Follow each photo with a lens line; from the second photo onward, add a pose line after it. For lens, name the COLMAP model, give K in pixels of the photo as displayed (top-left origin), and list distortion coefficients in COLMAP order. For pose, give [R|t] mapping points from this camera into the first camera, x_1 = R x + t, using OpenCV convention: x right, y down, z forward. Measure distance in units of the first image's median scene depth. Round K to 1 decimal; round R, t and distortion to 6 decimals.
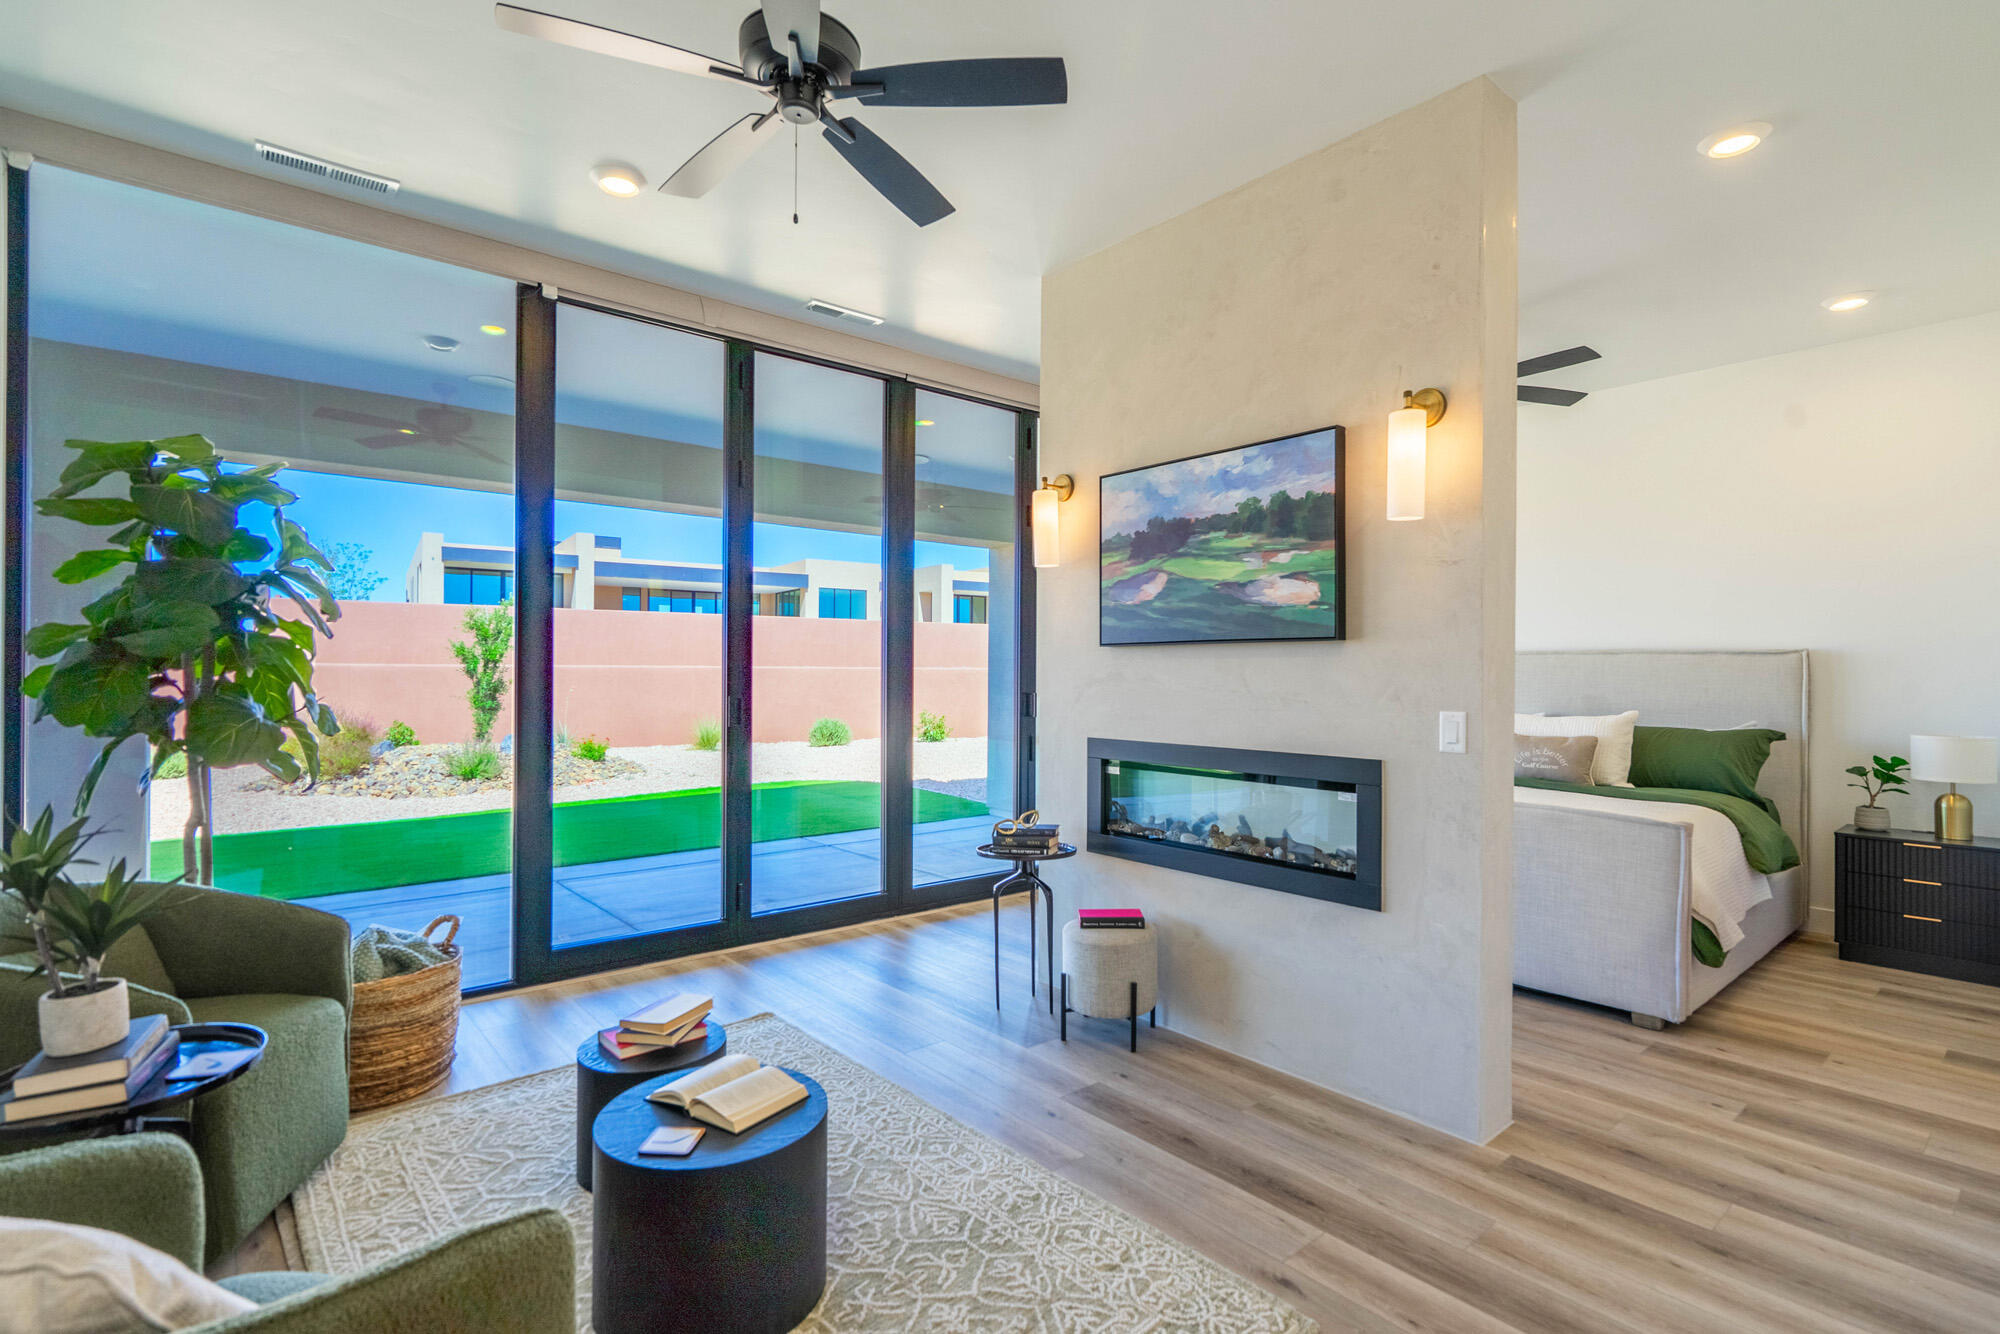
lens RADIAL K [[961.1, 0, 965.1], [0, 961.1, 669.6], [0, 0, 1]] dist [0.003109, 0.001080]
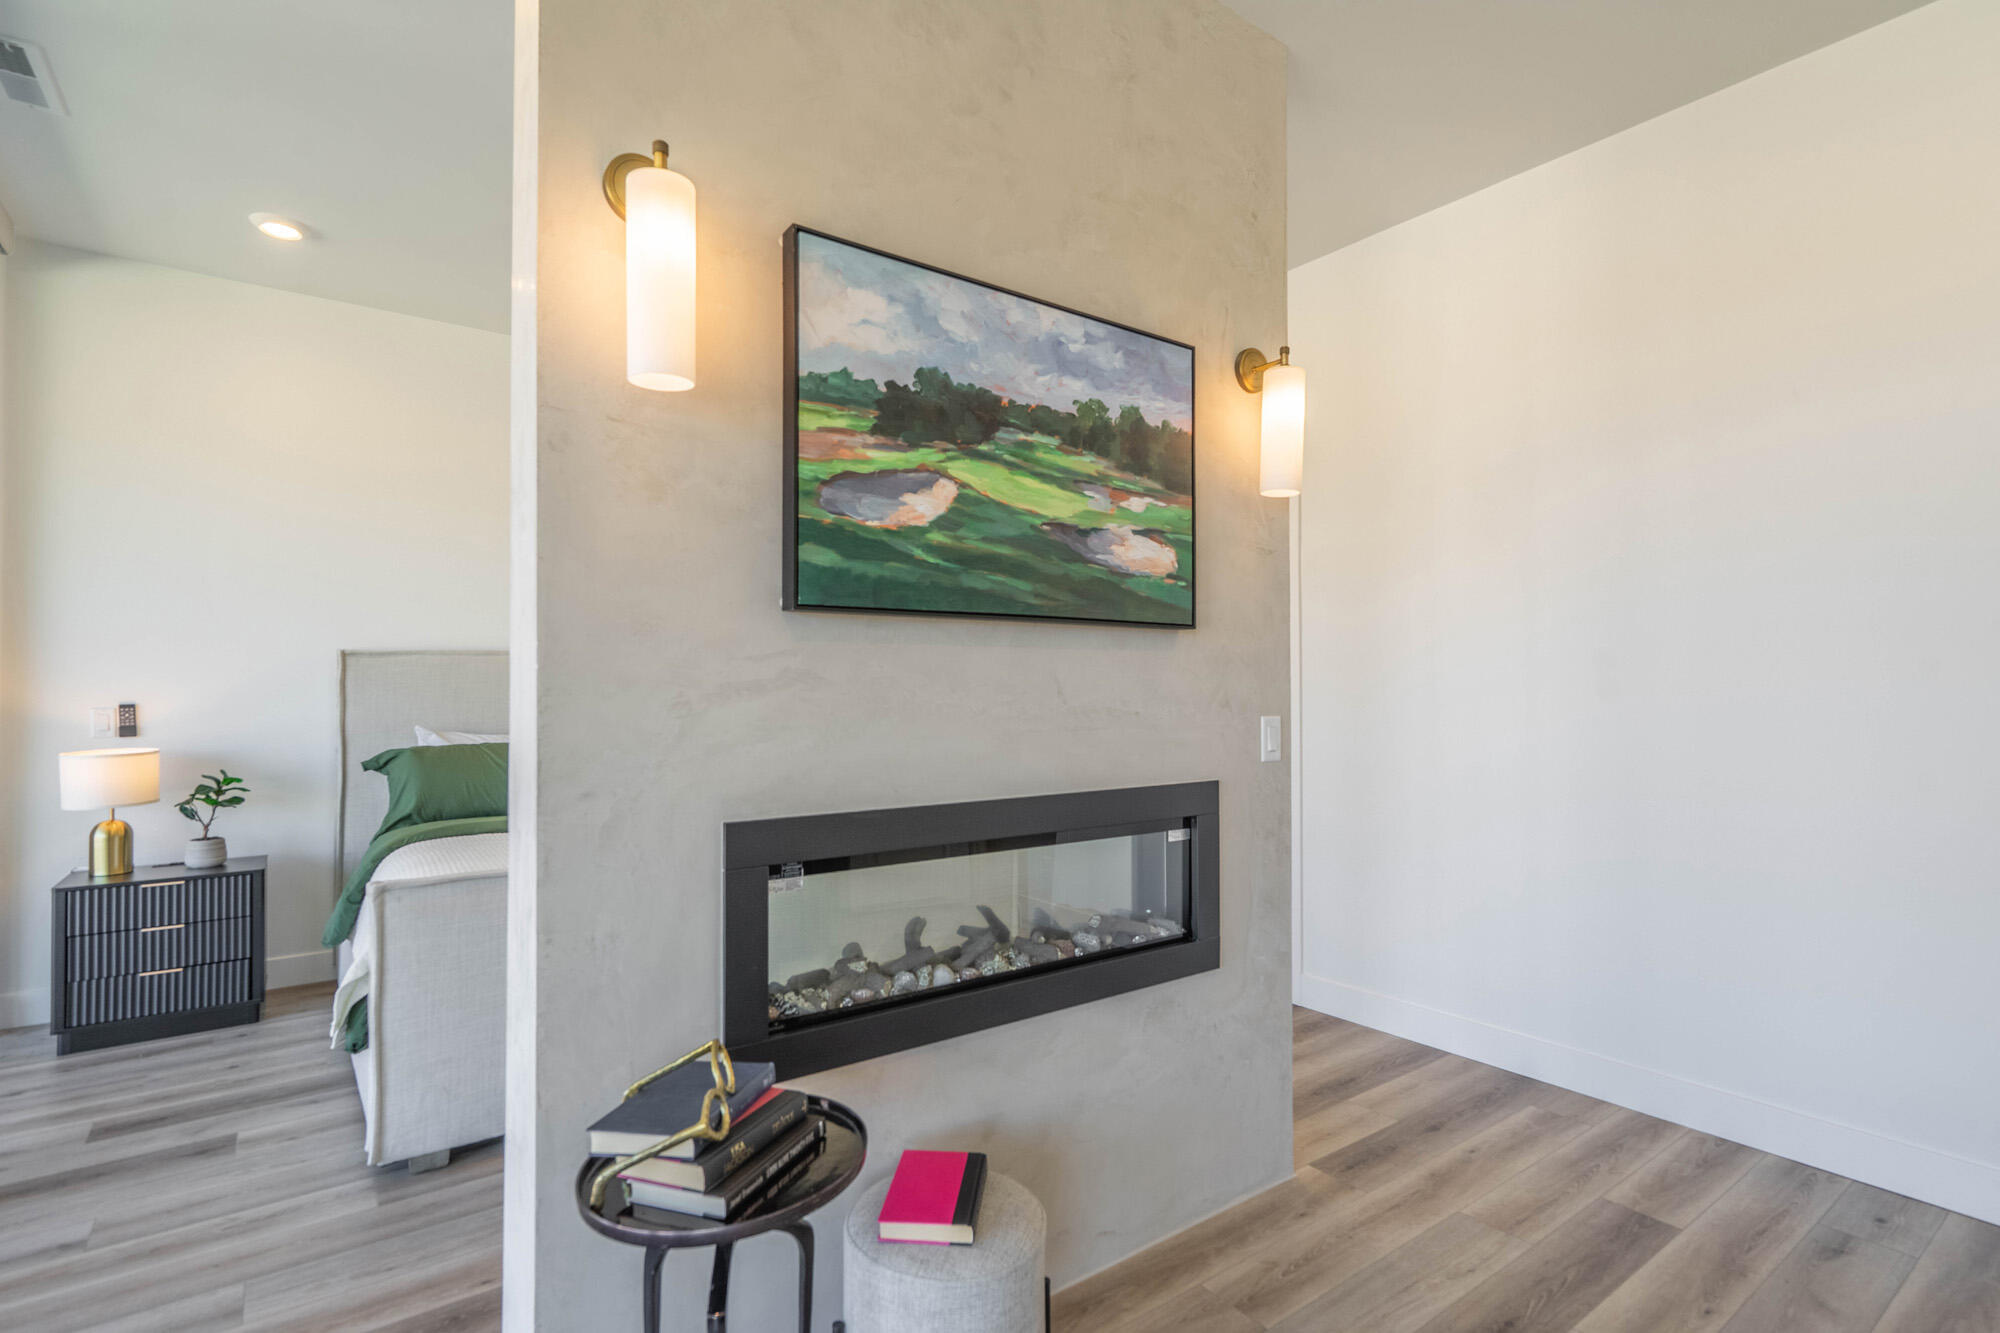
lens RADIAL K [[969.6, 0, 1028.4], [0, 969.6, 666.7], [0, 0, 1]] dist [-0.001630, 0.000285]
pose [[0.019243, 0.012187, 0.999741, -0.325739], [-0.005636, 0.999911, -0.012081, 0.007565], [-0.999799, -0.005402, 0.019310, 0.957606]]
